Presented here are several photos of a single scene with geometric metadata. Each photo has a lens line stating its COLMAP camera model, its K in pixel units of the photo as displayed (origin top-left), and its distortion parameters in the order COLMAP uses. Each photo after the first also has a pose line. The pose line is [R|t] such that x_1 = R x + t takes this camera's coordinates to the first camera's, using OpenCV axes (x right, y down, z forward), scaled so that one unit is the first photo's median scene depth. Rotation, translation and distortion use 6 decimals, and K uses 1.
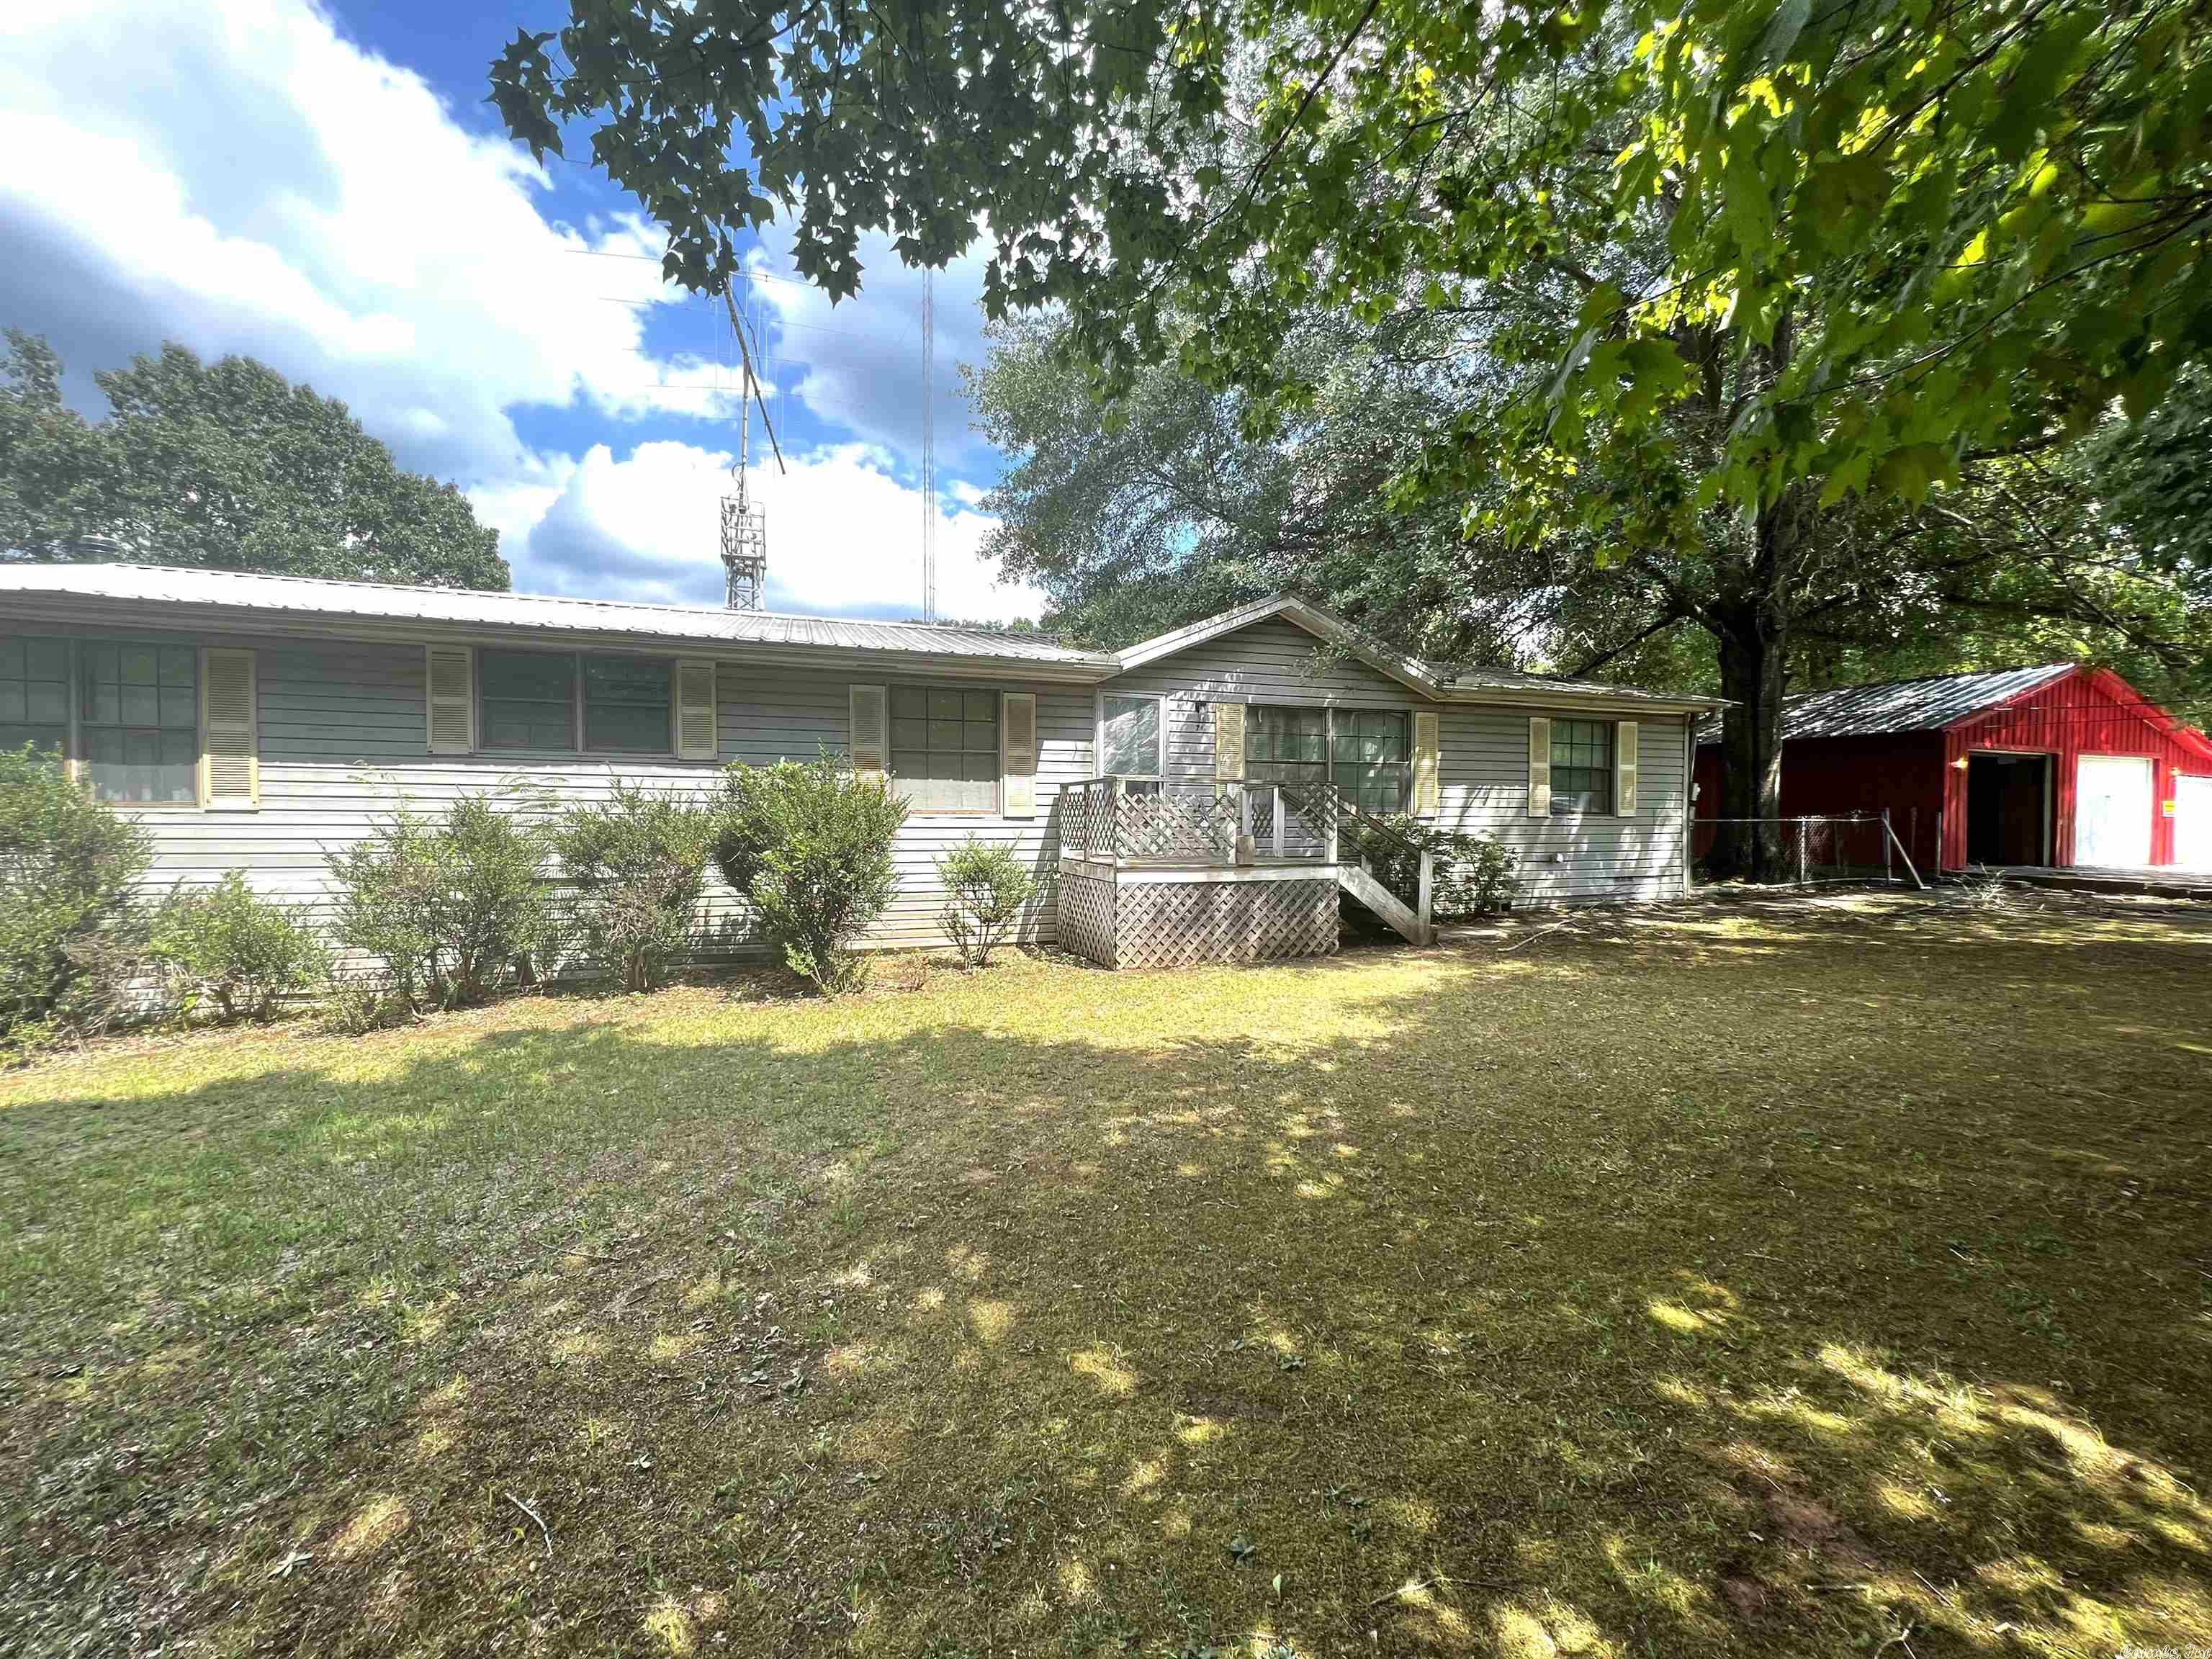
lens RADIAL K [[882.4, 0, 1112.2], [0, 882.4, 834.6], [0, 0, 1]] dist [0.000017, 0.000306]
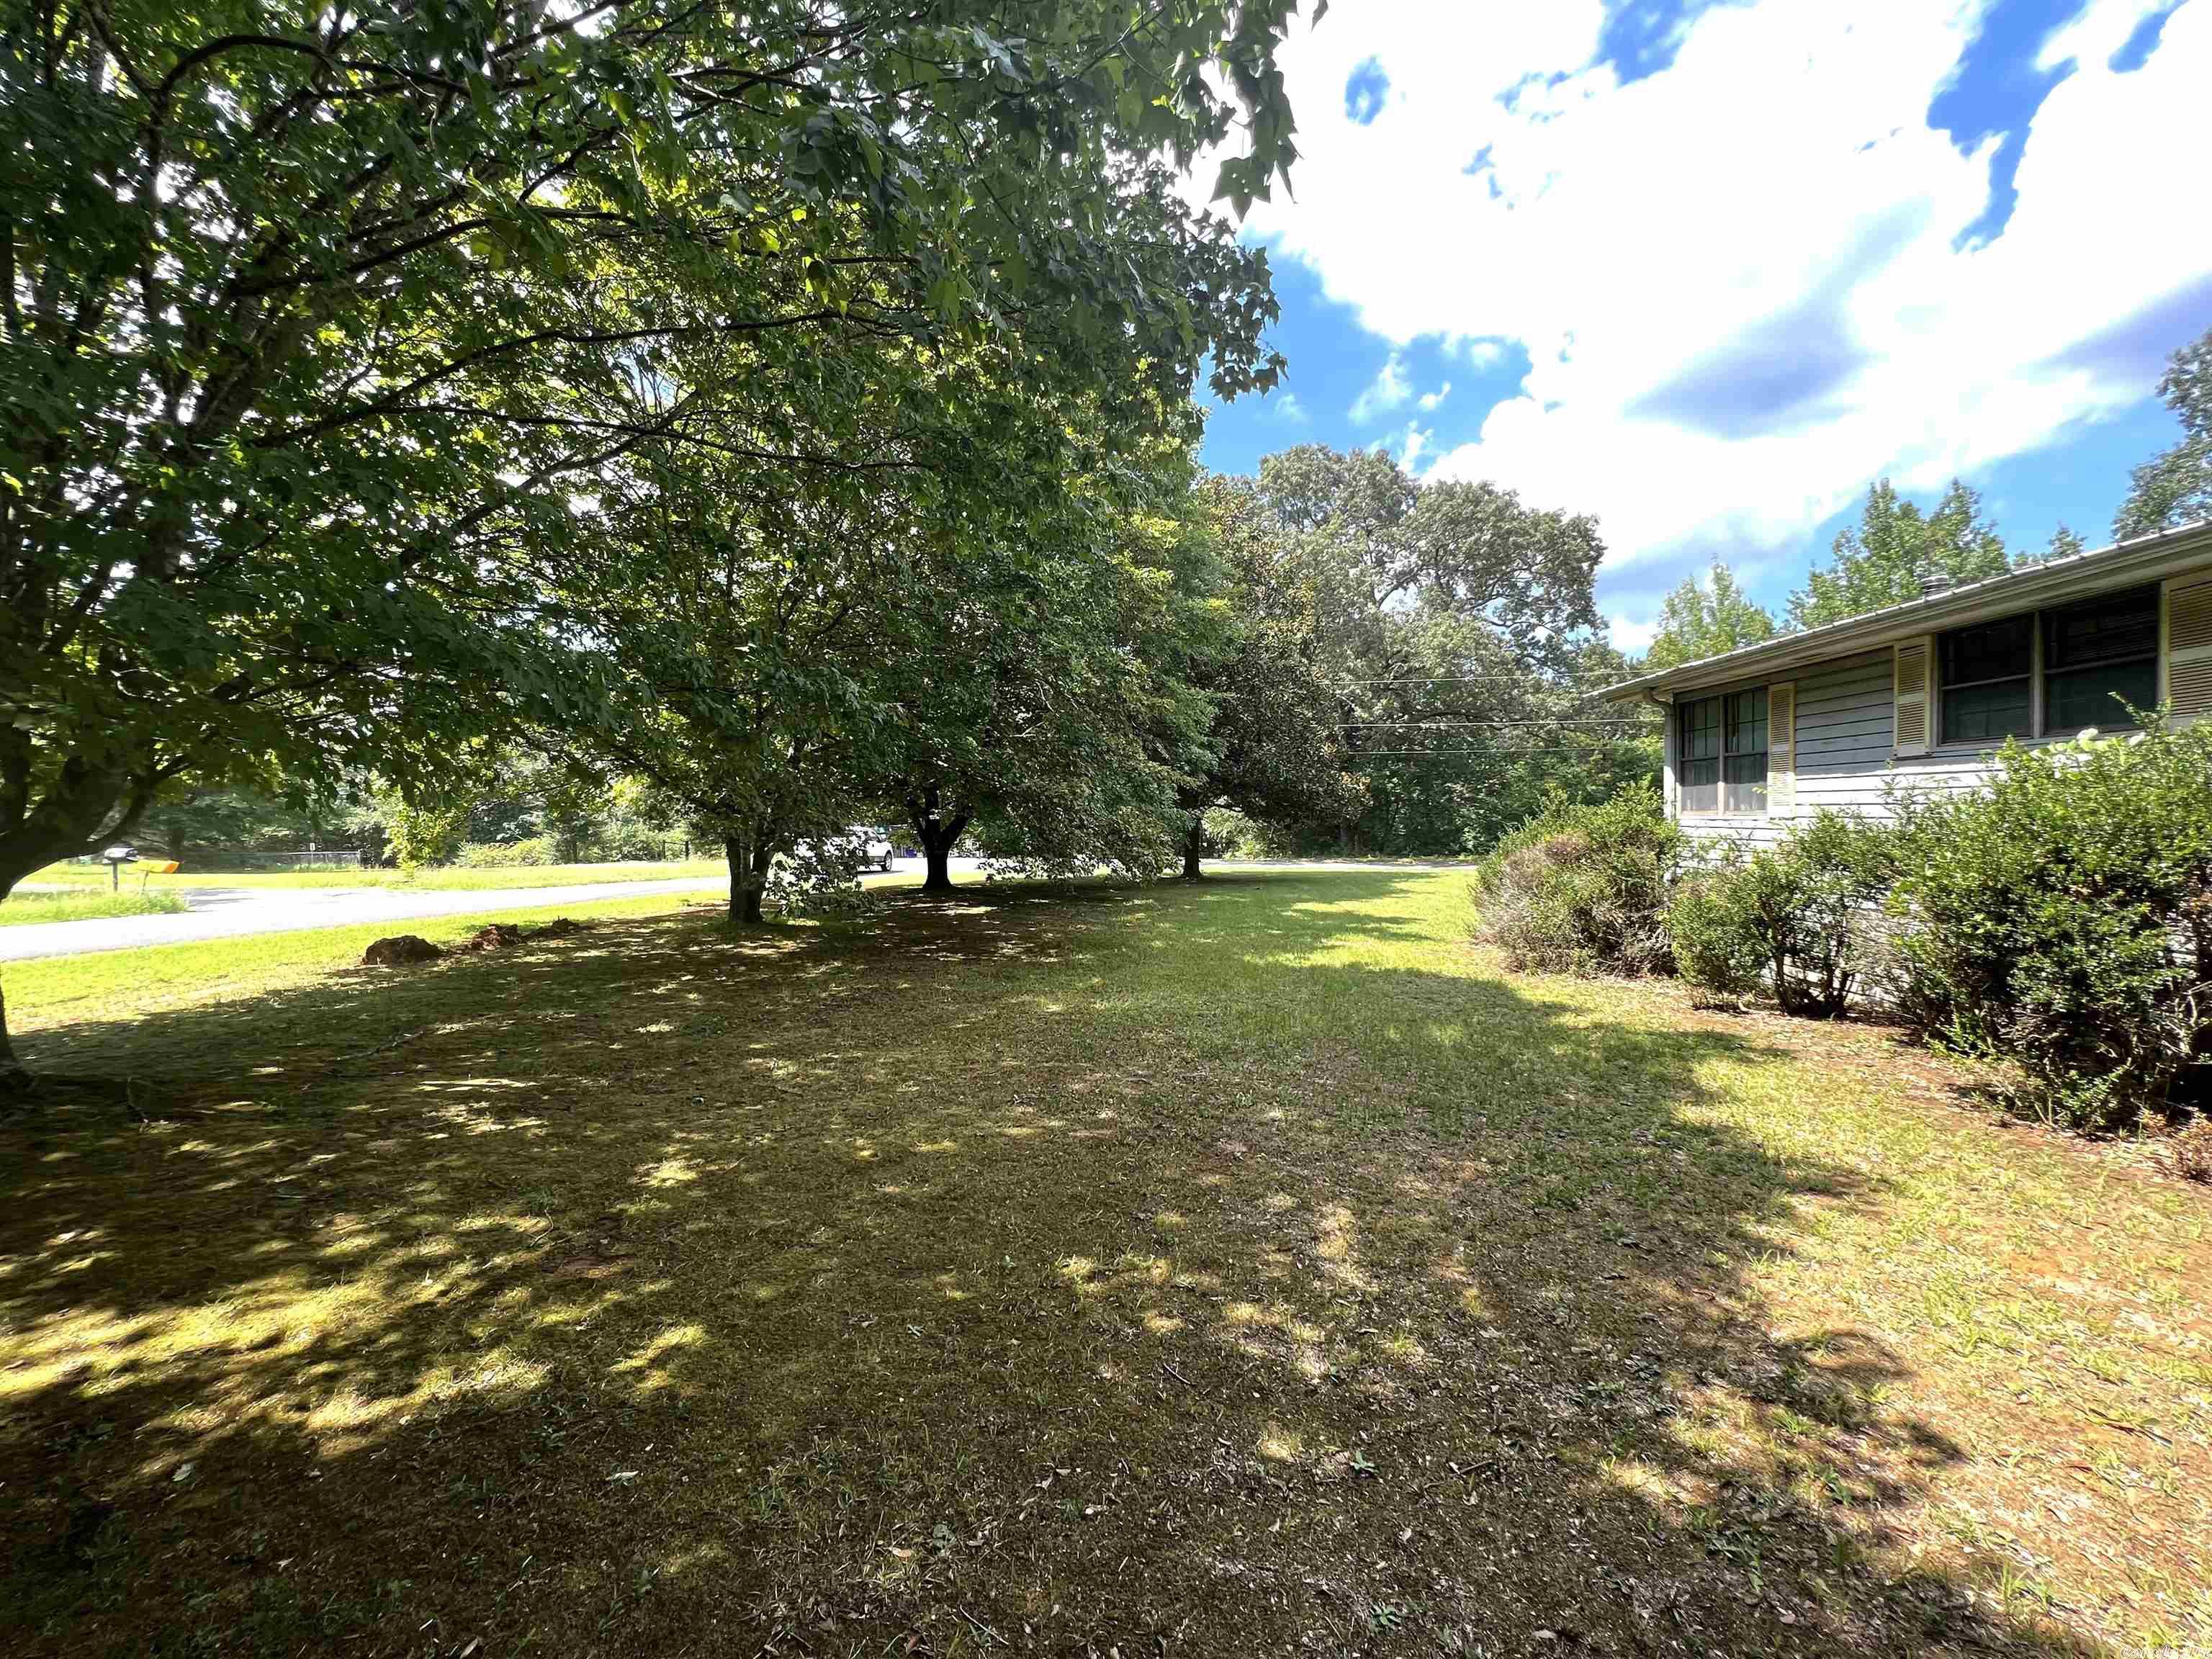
lens RADIAL K [[891.8, 0, 1106.0], [0, 891.8, 829.5], [0, 0, 1]] dist [-0.002448, -0.000069]
pose [[-0.392553, 0.009686, -0.919678, 0.395532], [-0.010189, 0.999837, 0.014879, -0.016990], [0.919673, 0.015211, -0.392391, 0.527312]]
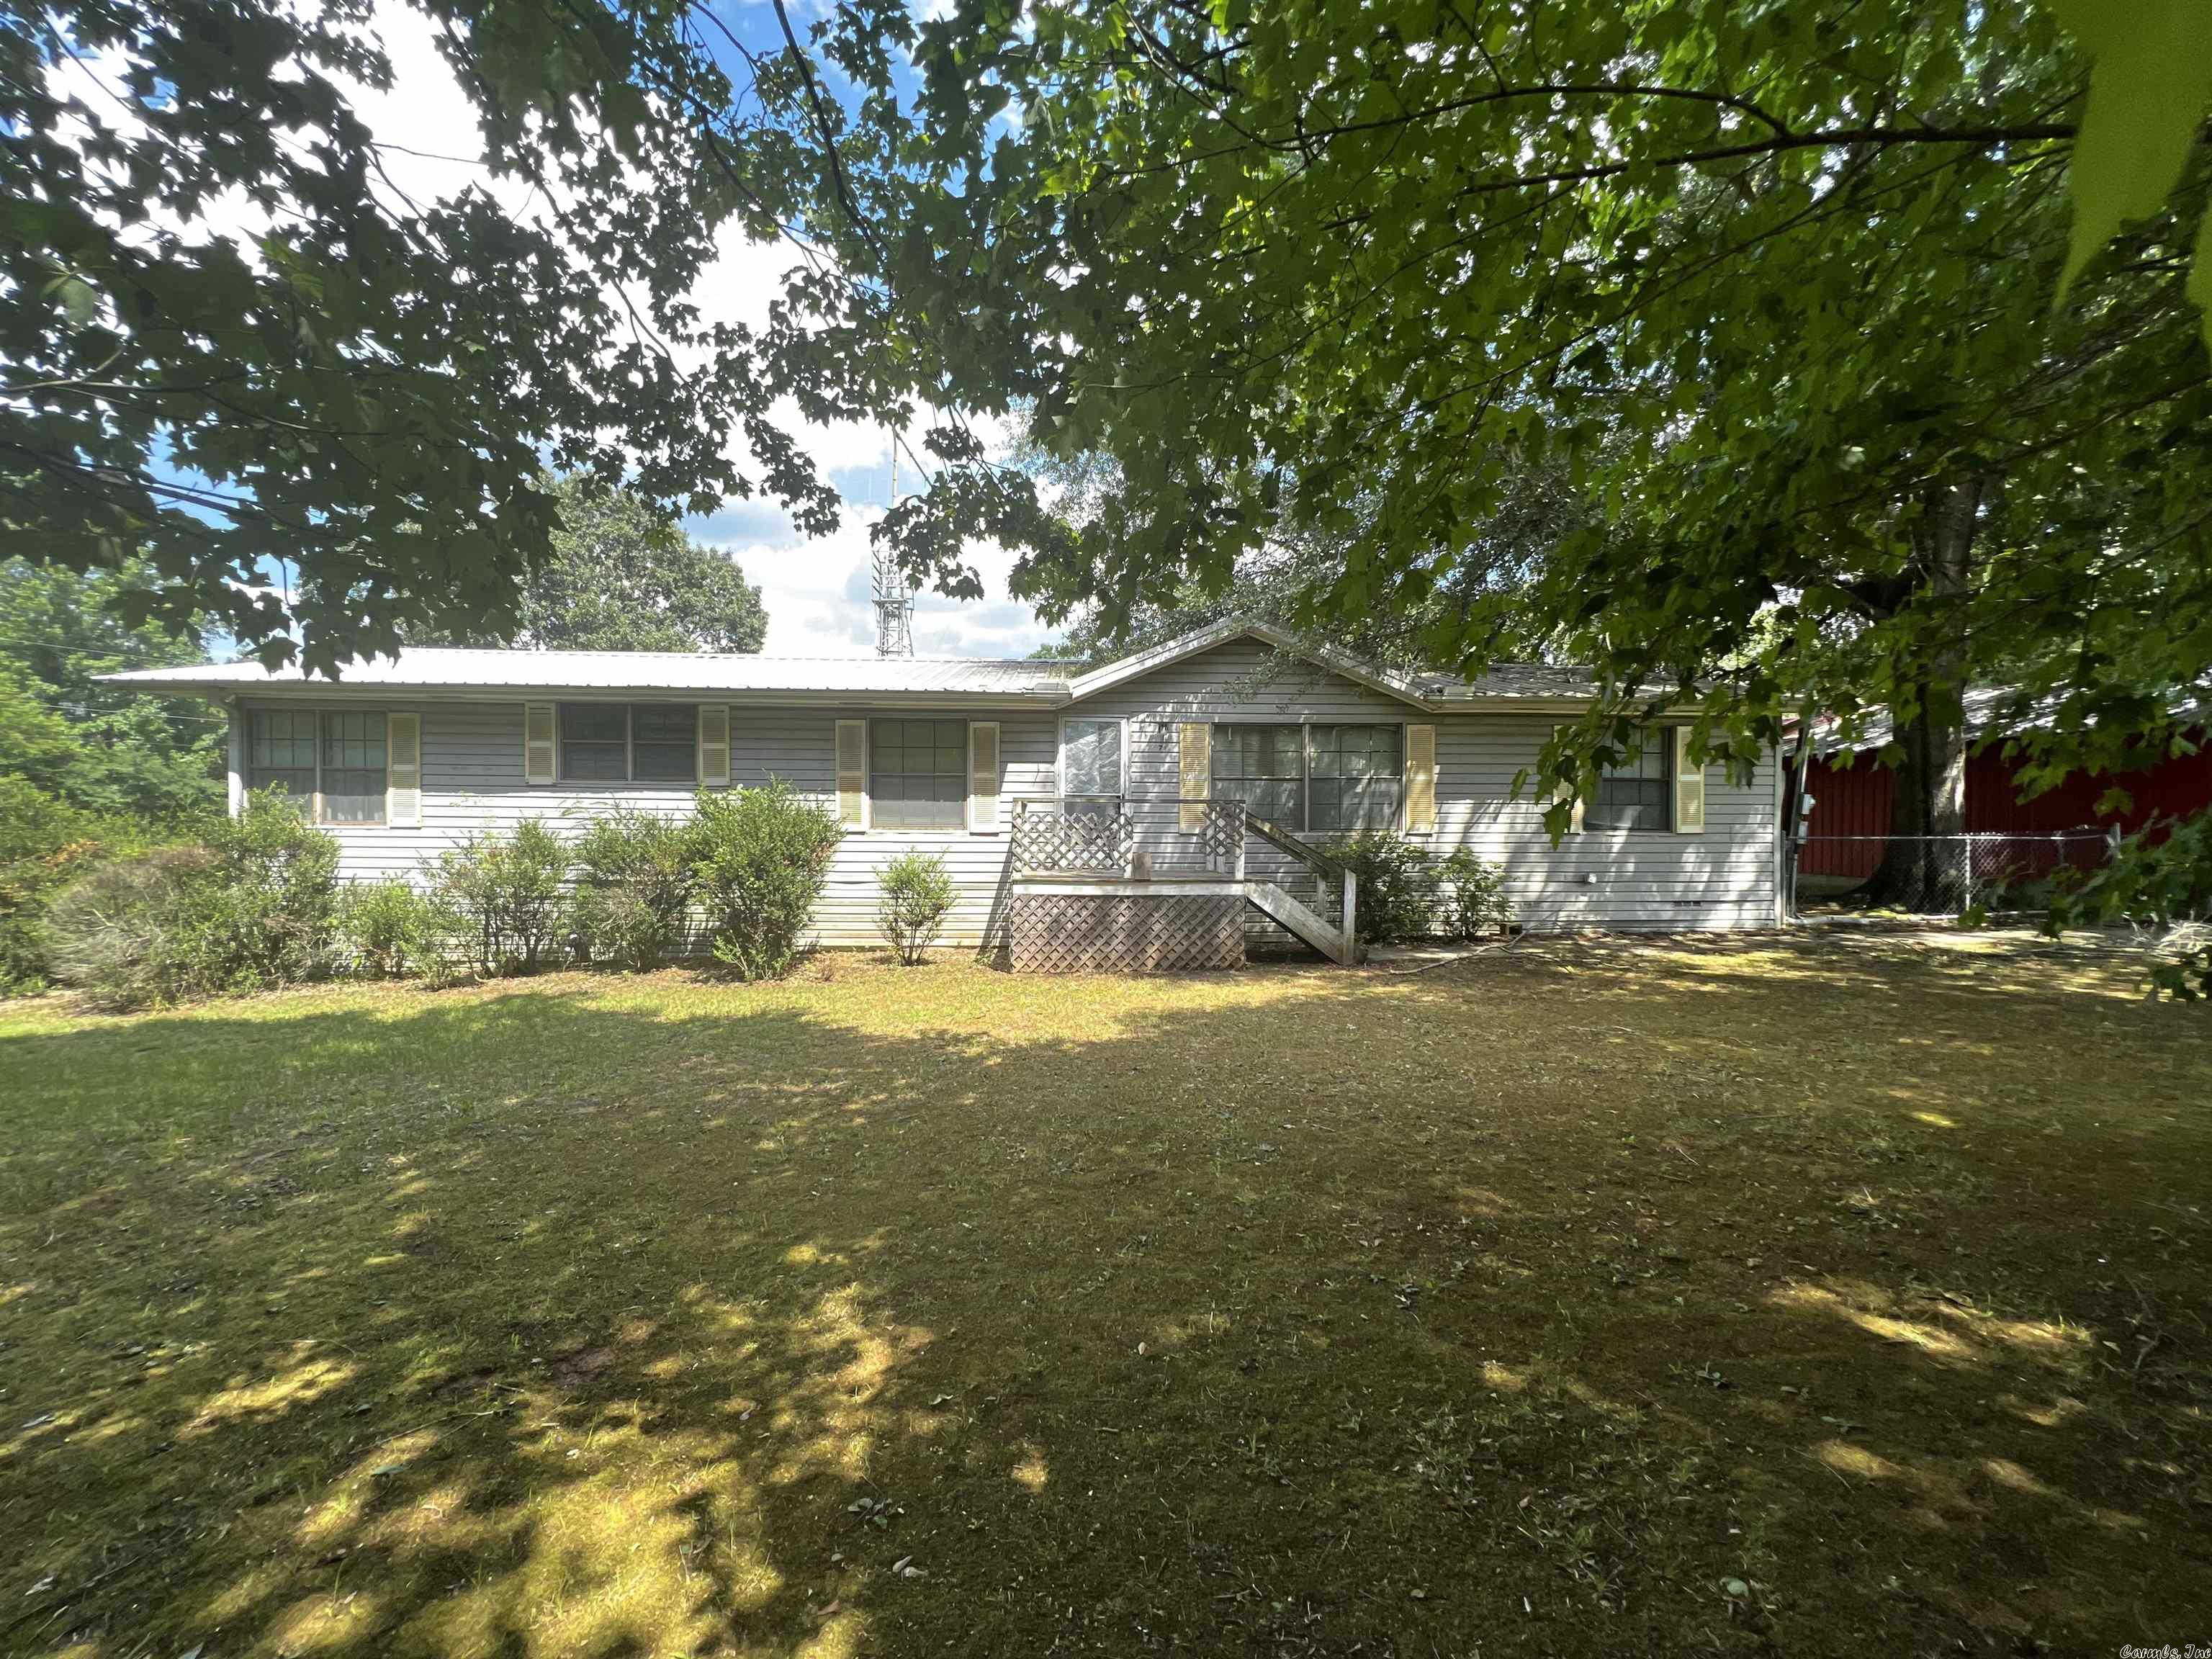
lens RADIAL K [[882.4, 0, 1112.2], [0, 882.4, 834.6], [0, 0, 1]] dist [0.000017, 0.000306]
pose [[0.958562, 0.004555, -0.284848, 0.400856], [-0.007515, 0.999929, -0.009299, -0.009345], [0.284786, 0.011055, 0.958528, -0.021191]]
